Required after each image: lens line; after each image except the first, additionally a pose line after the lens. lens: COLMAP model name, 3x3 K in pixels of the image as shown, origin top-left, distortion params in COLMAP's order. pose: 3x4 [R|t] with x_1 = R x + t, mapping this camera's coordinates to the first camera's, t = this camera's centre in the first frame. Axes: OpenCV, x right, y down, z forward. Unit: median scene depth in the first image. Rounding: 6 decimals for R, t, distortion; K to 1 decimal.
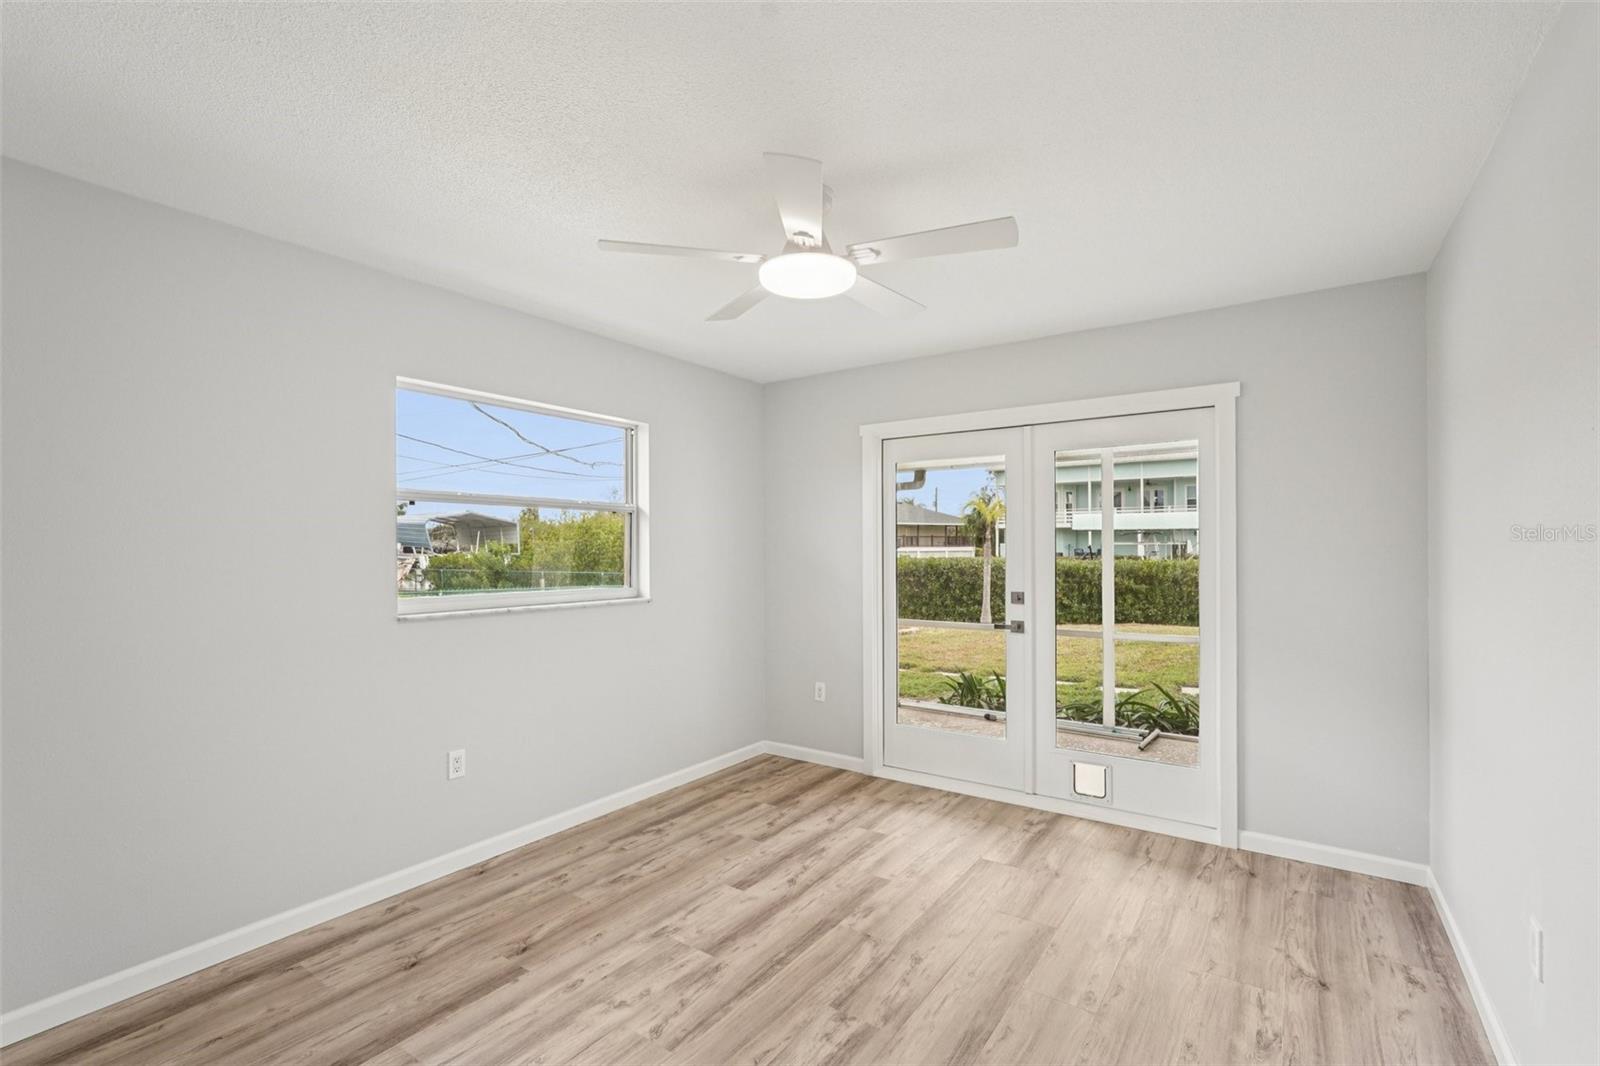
lens RADIAL K [[710.0, 0, 803.1], [0, 710.0, 541.8], [0, 0, 1]] dist [-0.002667, 0.000675]
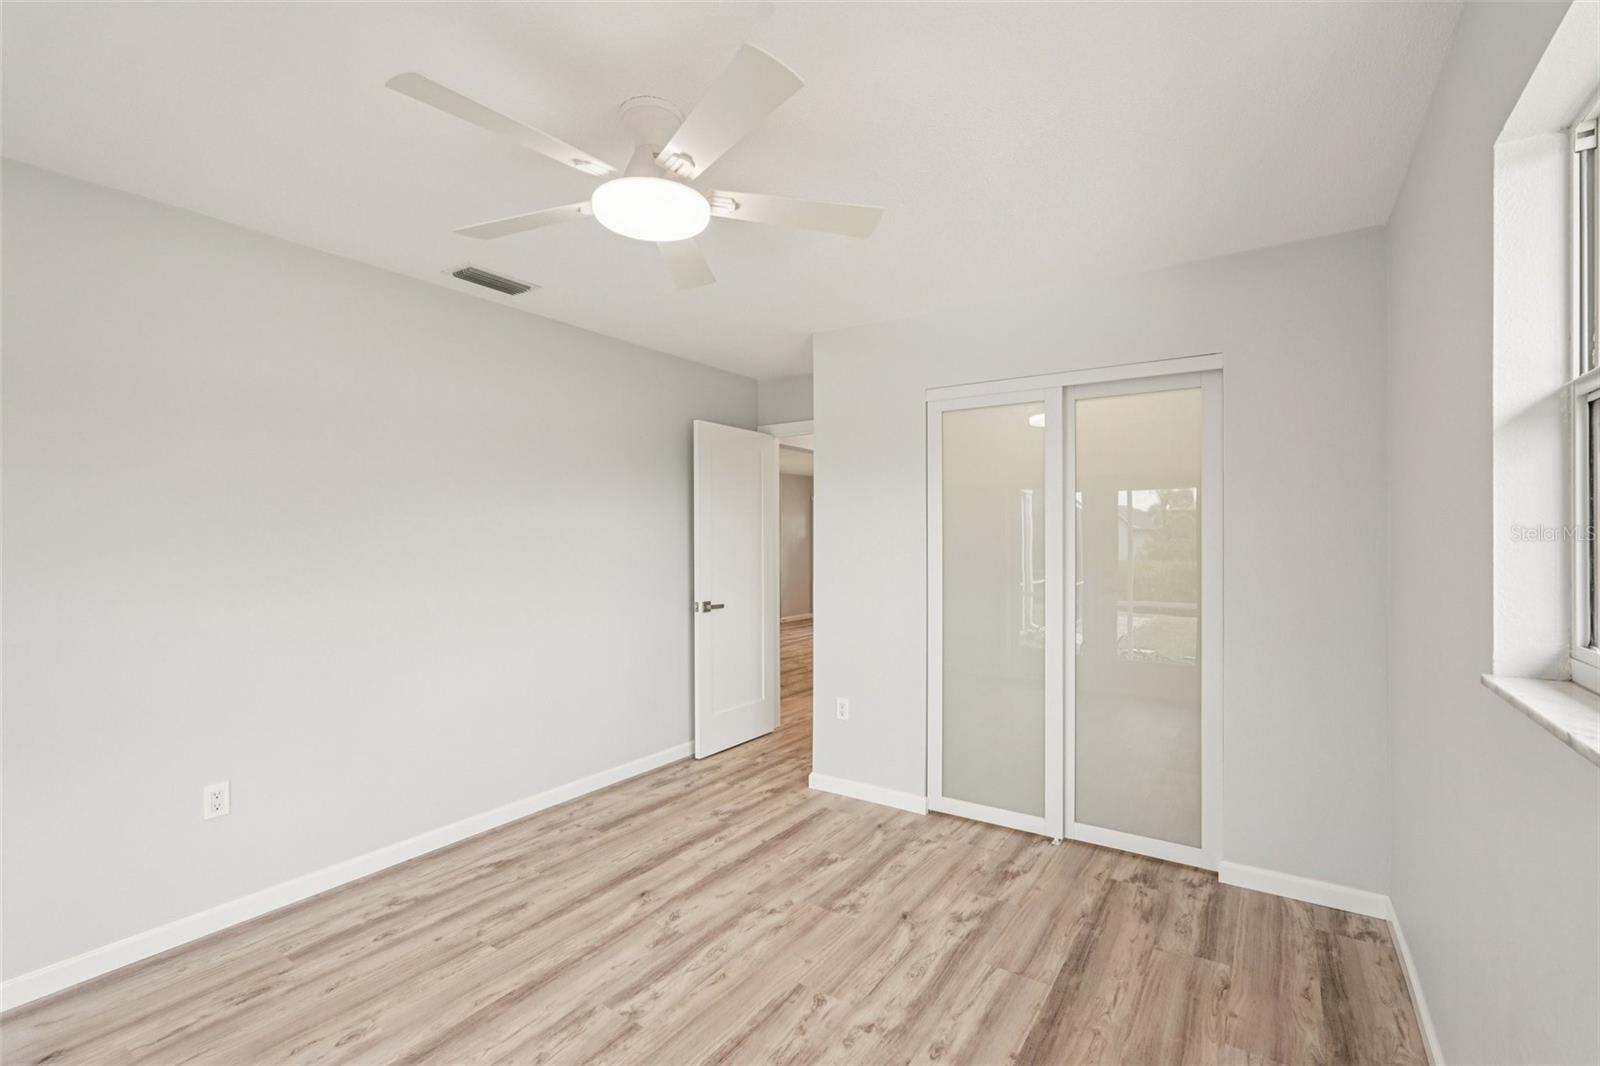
lens RADIAL K [[710.0, 0, 803.1], [0, 710.0, 541.8], [0, 0, 1]] dist [-0.002667, 0.000675]
pose [[-0.999821, 0.008325, -0.016961, -0.139561], [0.008425, 0.999948, -0.005825, 0.022023], [0.016912, -0.005966, -0.999839, 1.662596]]
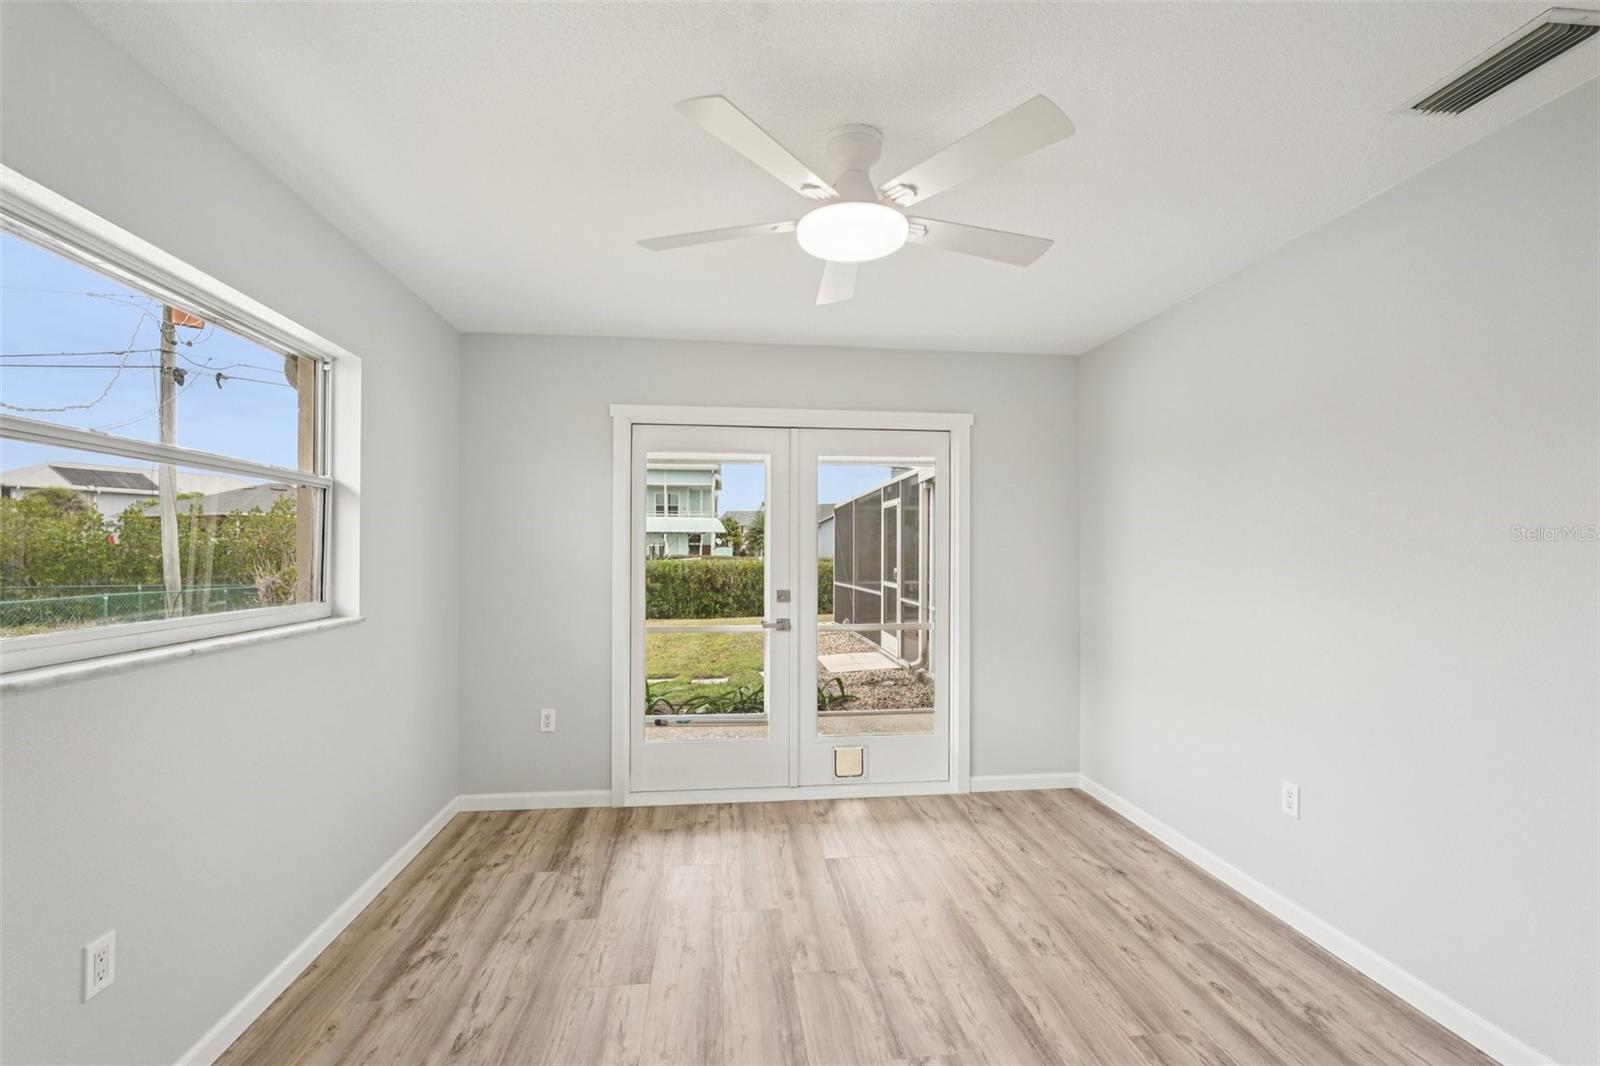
lens RADIAL K [[707.0, 0, 800.1], [0, 707.0, 536.1], [0, 0, 1]] dist [-0.016441, 0.010417]
pose [[0.748100, 0.018916, 0.663316, -0.555406], [-0.012516, 0.999818, -0.014397, 0.011498], [-0.663467, 0.002469, 0.748201, 0.358855]]
